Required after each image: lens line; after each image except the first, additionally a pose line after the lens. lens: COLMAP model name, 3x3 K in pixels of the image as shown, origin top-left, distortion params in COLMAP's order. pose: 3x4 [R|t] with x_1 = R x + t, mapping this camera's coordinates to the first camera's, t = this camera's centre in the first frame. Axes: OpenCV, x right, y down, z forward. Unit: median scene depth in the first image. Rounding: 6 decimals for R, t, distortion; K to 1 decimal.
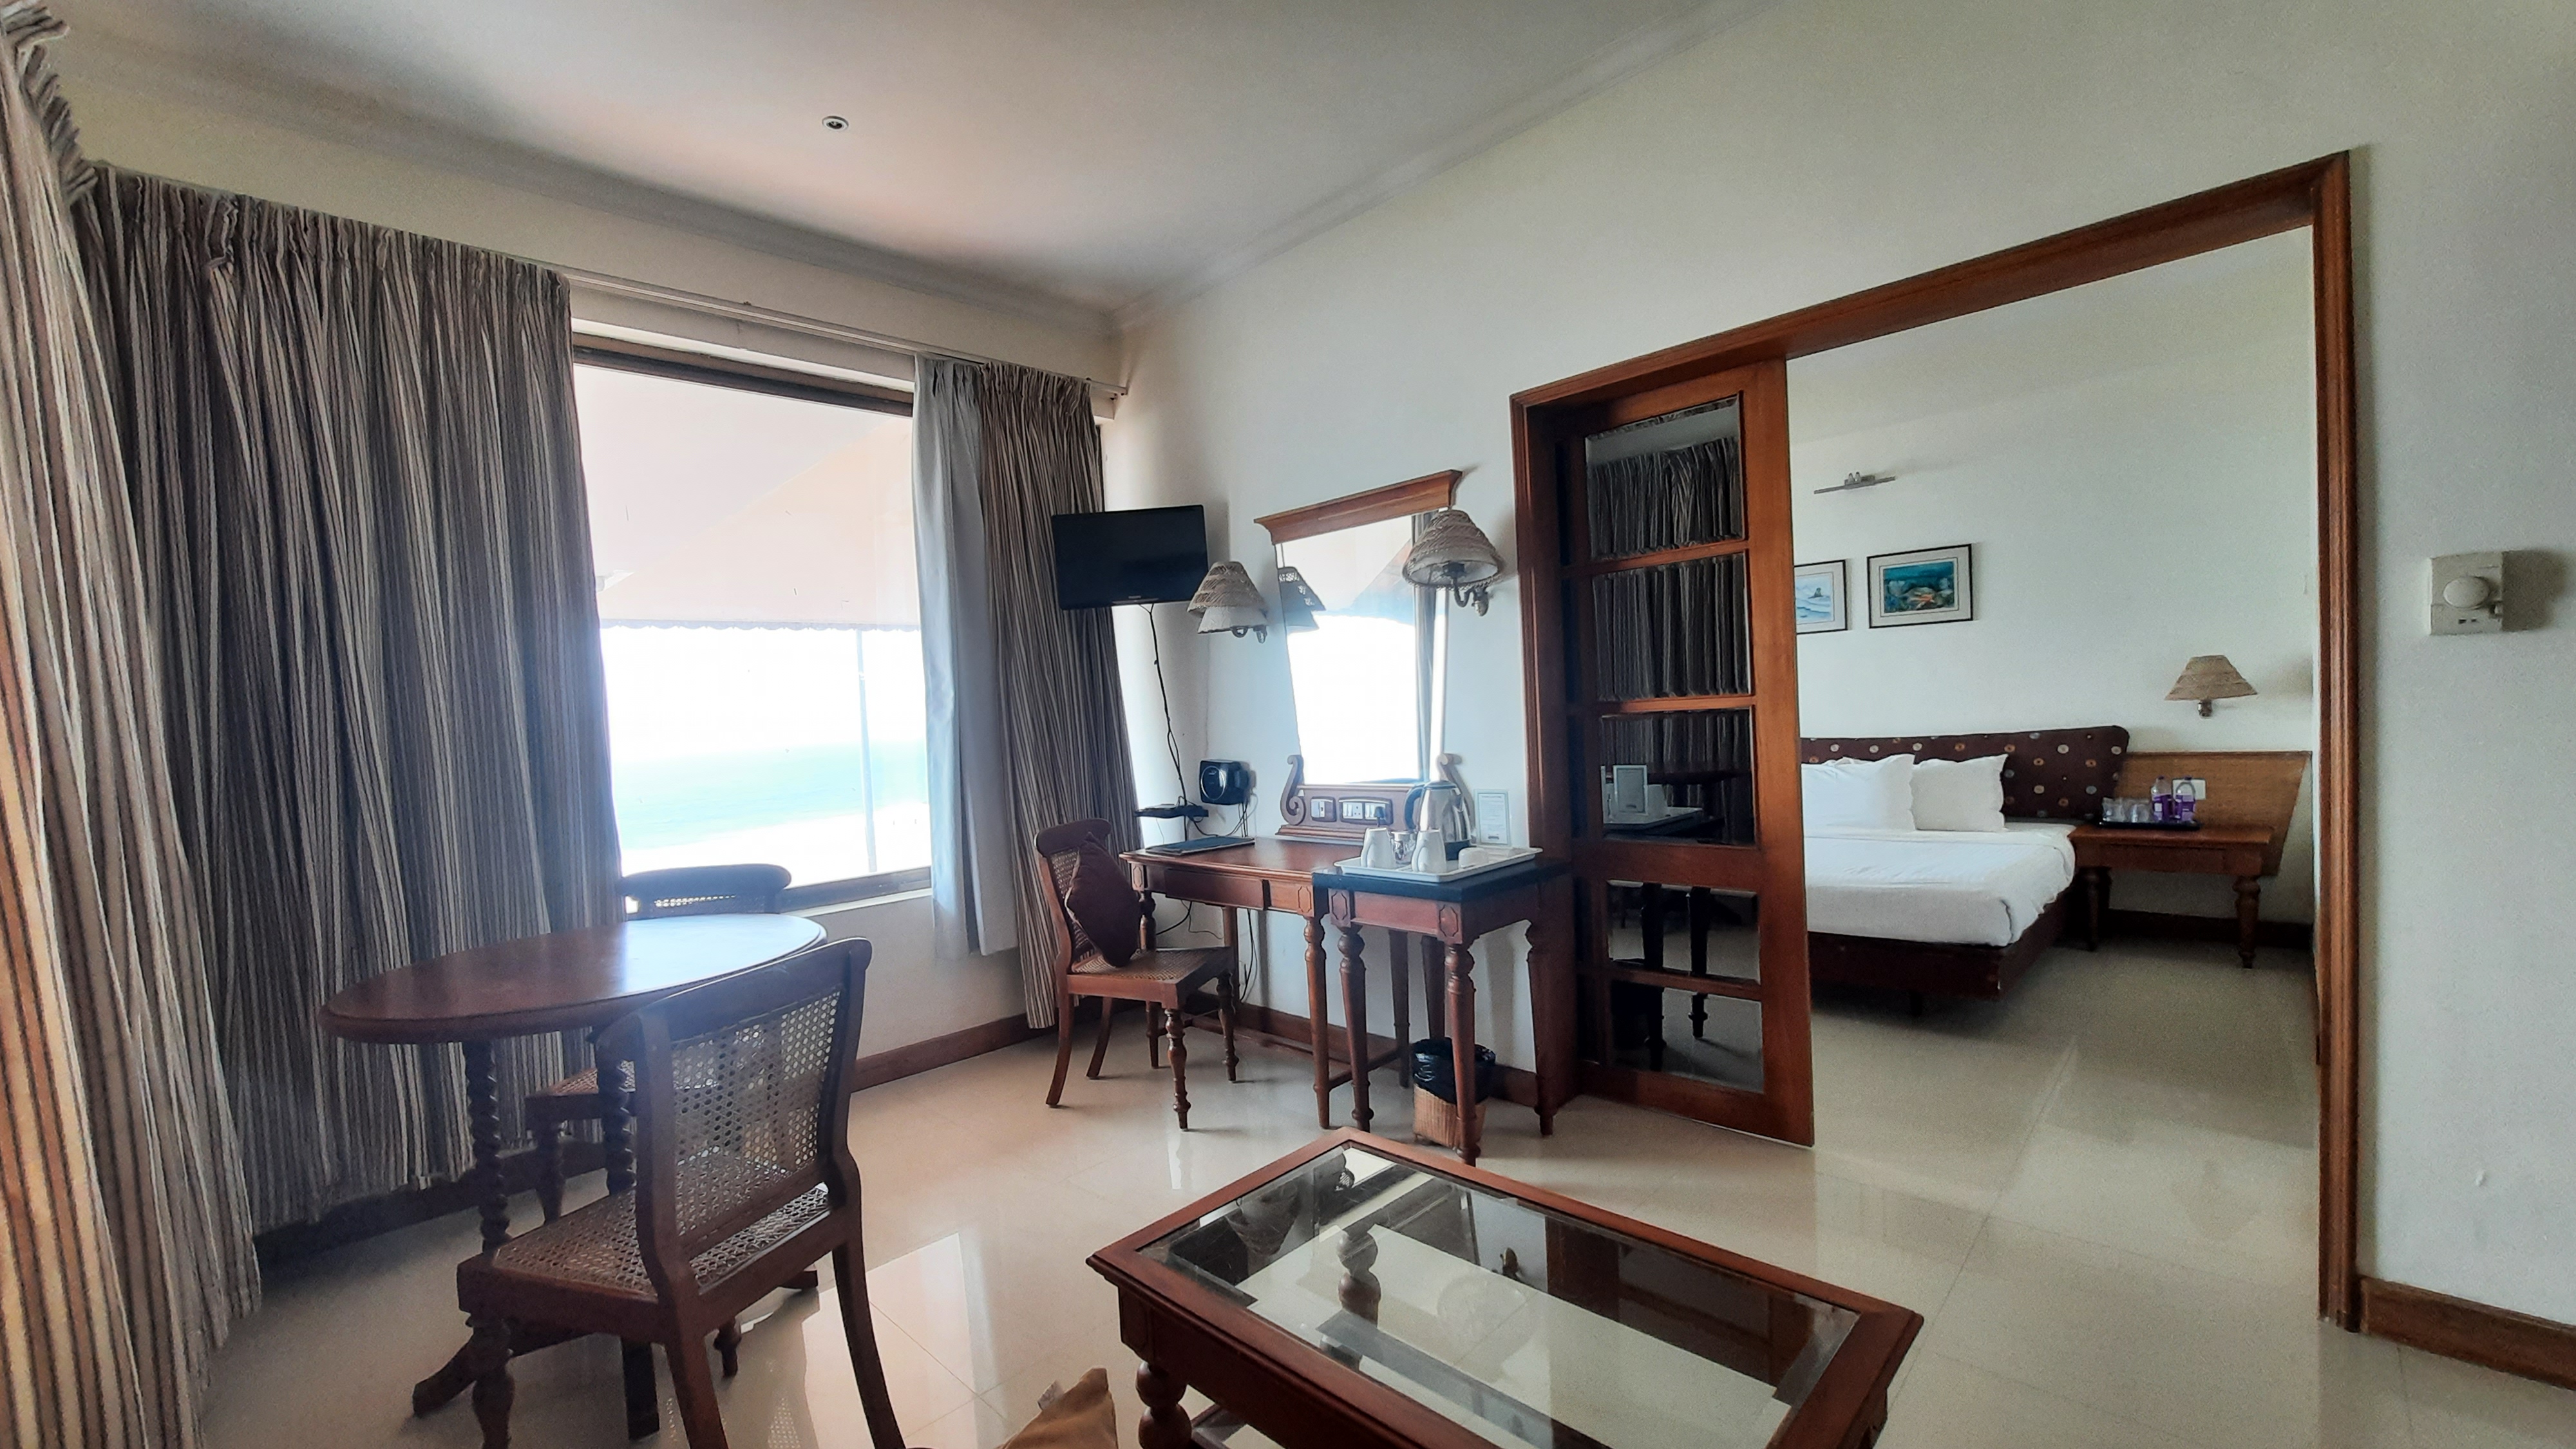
lens RADIAL K [[1017.2, 0, 1238.9], [0, 1017.2, 743.7], [0, 0, 1]] dist [-0.001642, 0.000561]
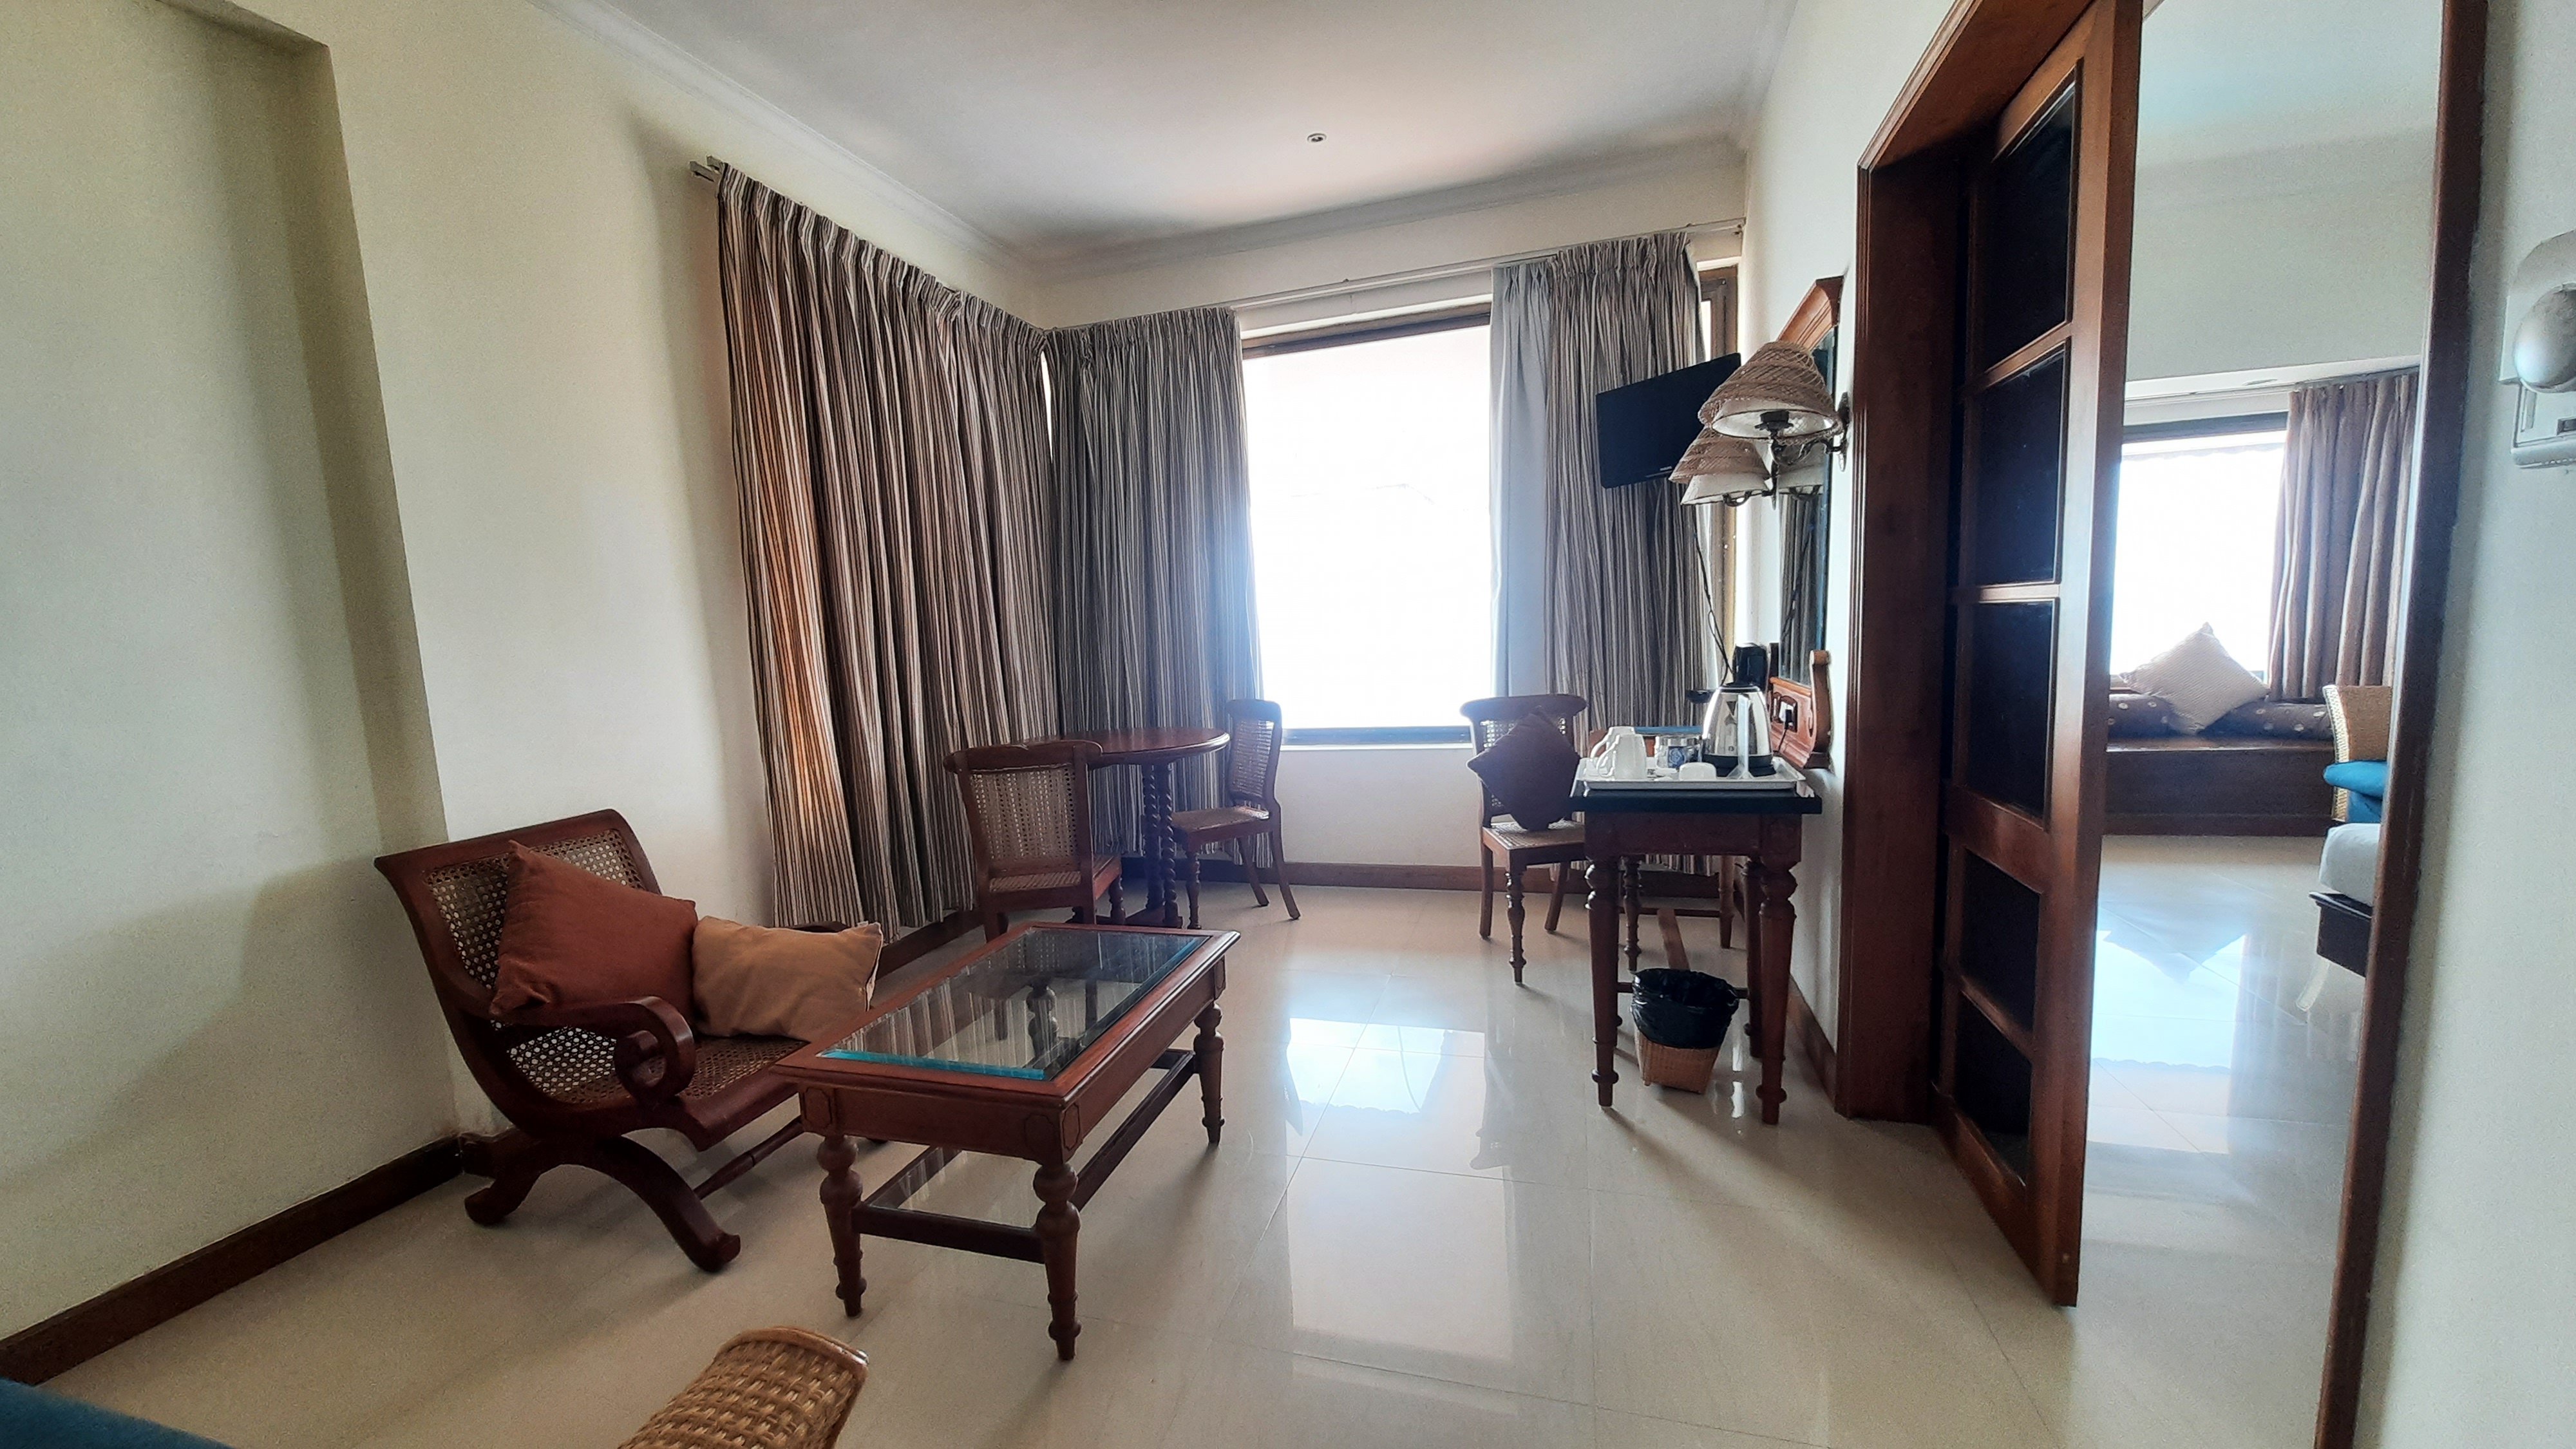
lens RADIAL K [[1015.5, 0, 1238.0], [0, 1015.5, 734.8], [0, 0, 1]] dist [-0.002418, -0.000279]
pose [[0.468787, 0.129253, -0.873803, 0.606020], [-0.006787, 0.989734, 0.142761, -0.031627], [0.883285, -0.060994, 0.464852, 0.202820]]
